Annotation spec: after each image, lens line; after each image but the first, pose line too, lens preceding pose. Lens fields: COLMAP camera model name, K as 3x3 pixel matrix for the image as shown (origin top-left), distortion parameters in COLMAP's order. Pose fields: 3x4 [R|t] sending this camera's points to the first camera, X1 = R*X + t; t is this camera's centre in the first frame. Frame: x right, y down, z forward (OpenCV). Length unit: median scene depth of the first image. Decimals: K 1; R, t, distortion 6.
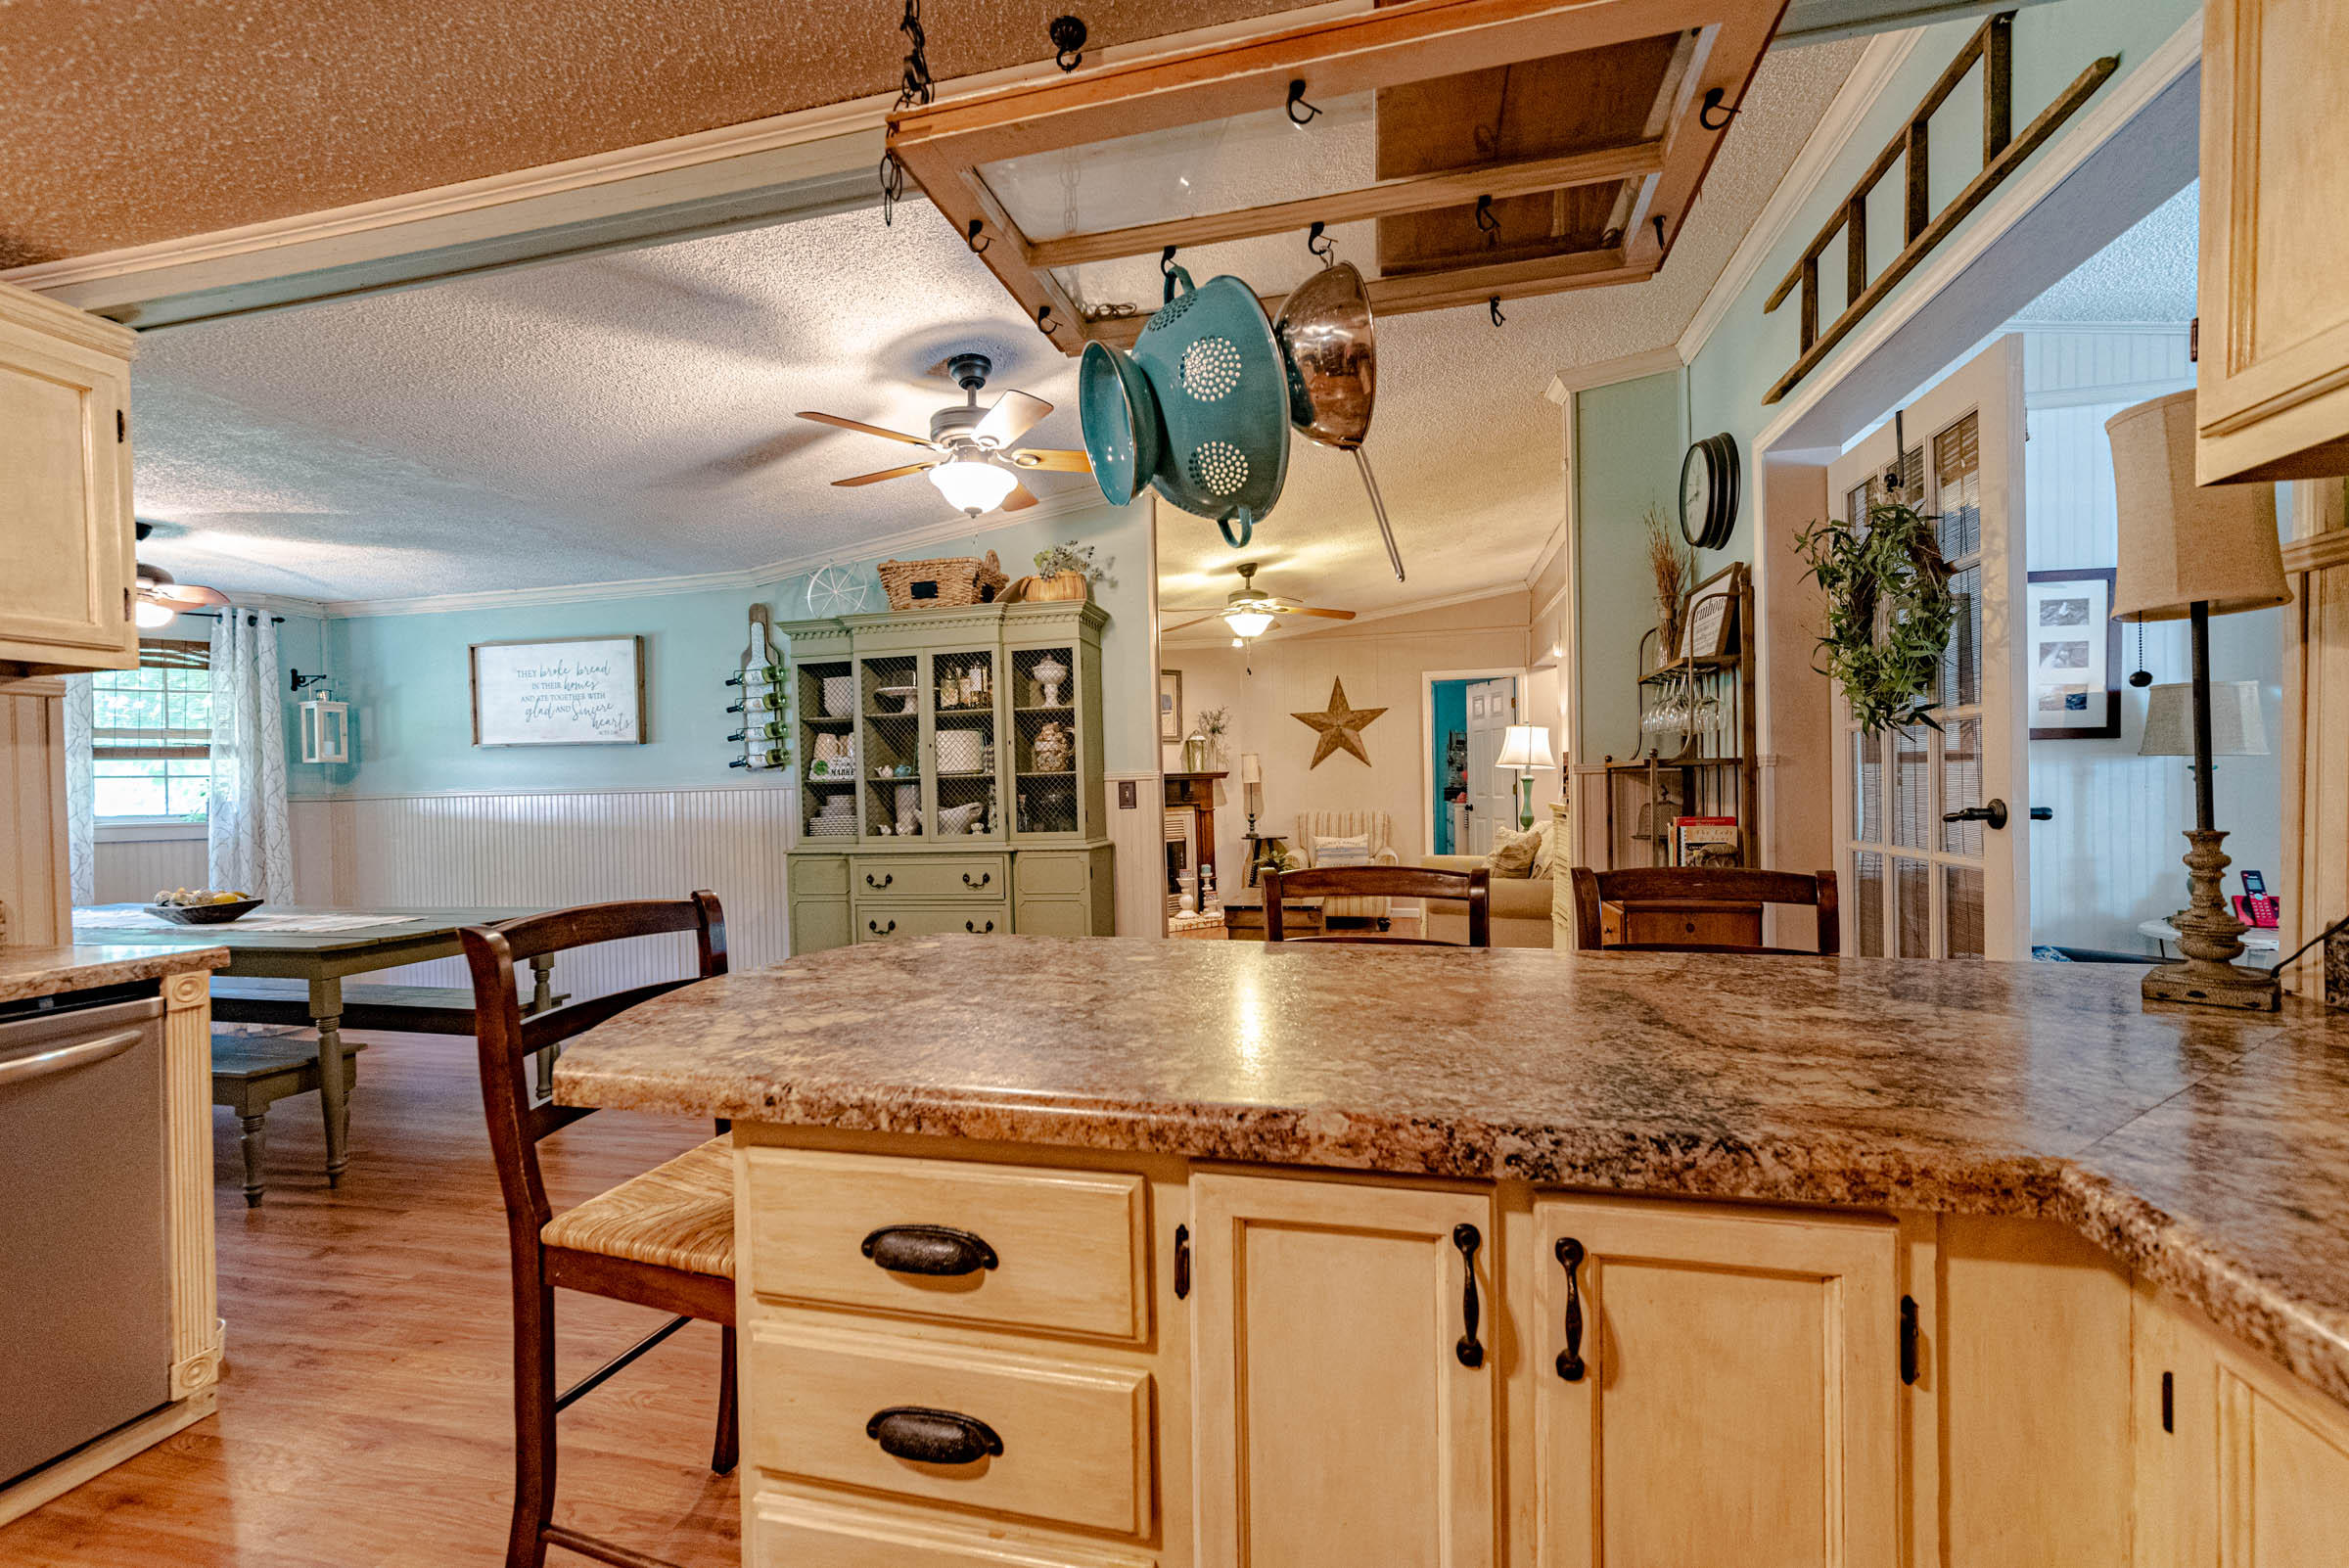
lens RADIAL K [[972.2, 0, 1174.0], [0, 972.2, 795.4], [0, 0, 1]] dist [-0.001916, 0.002447]
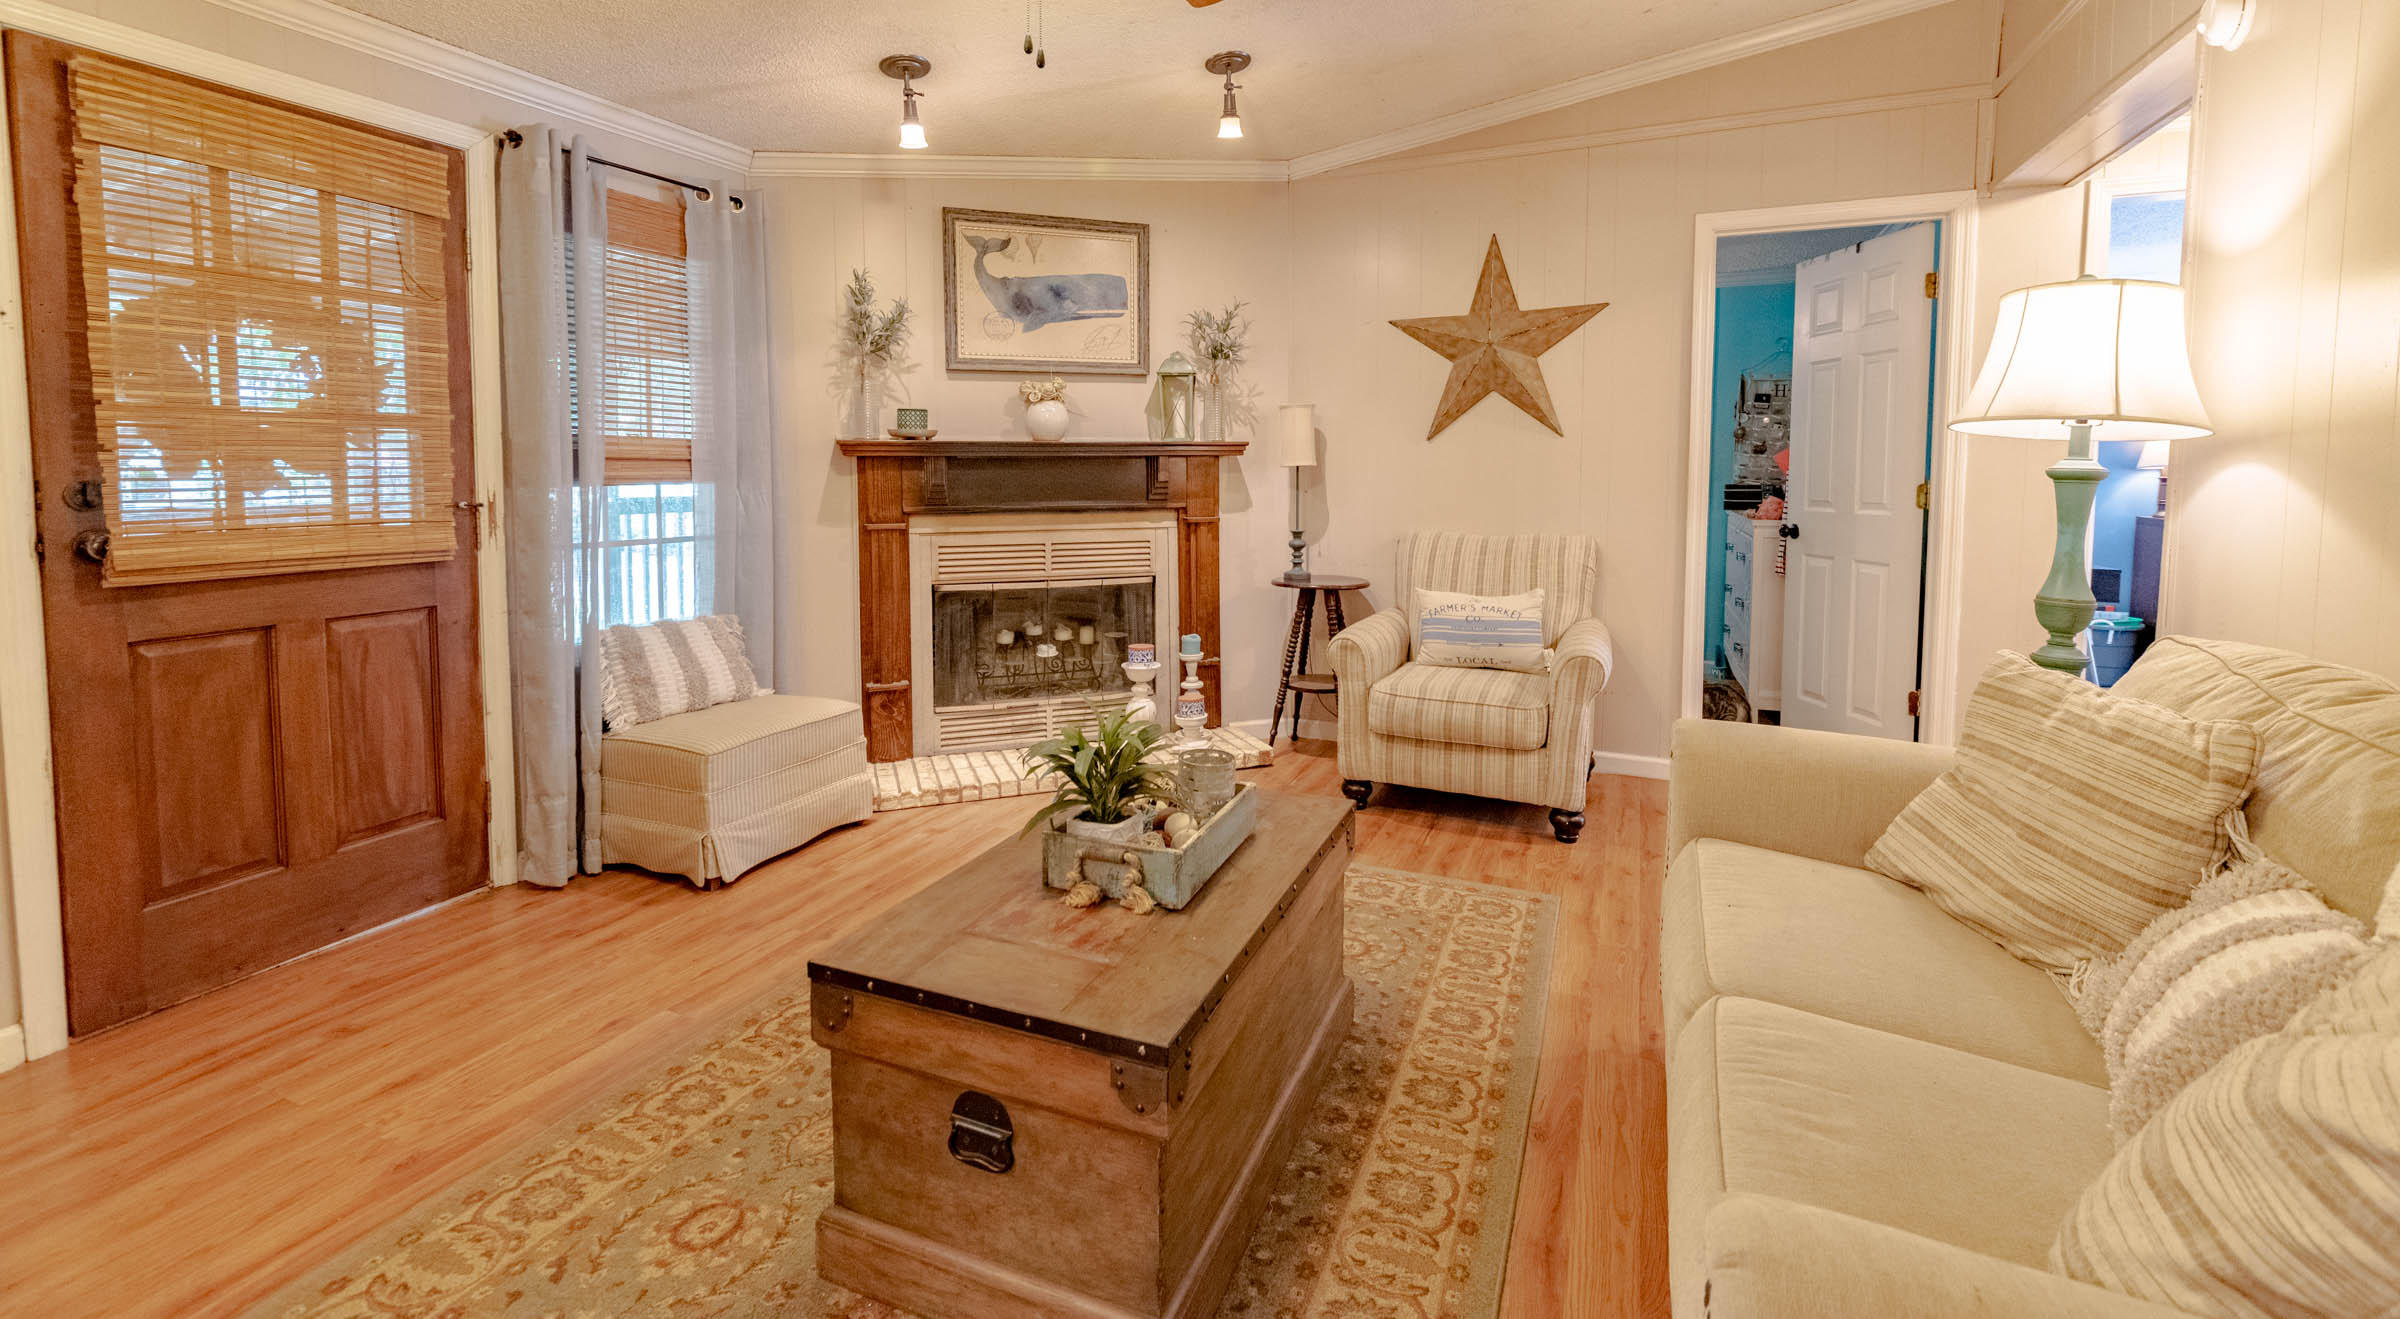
lens RADIAL K [[996.4, 0, 1206.7], [0, 996.4, 526.9], [0, 0, 1]] dist [0.000901, -0.000887]
pose [[0.982049, 0.033583, -0.185612, 0.226541], [-0.024802, 0.998469, 0.049434, -0.011324], [0.186988, -0.043943, 0.981379, 0.912649]]
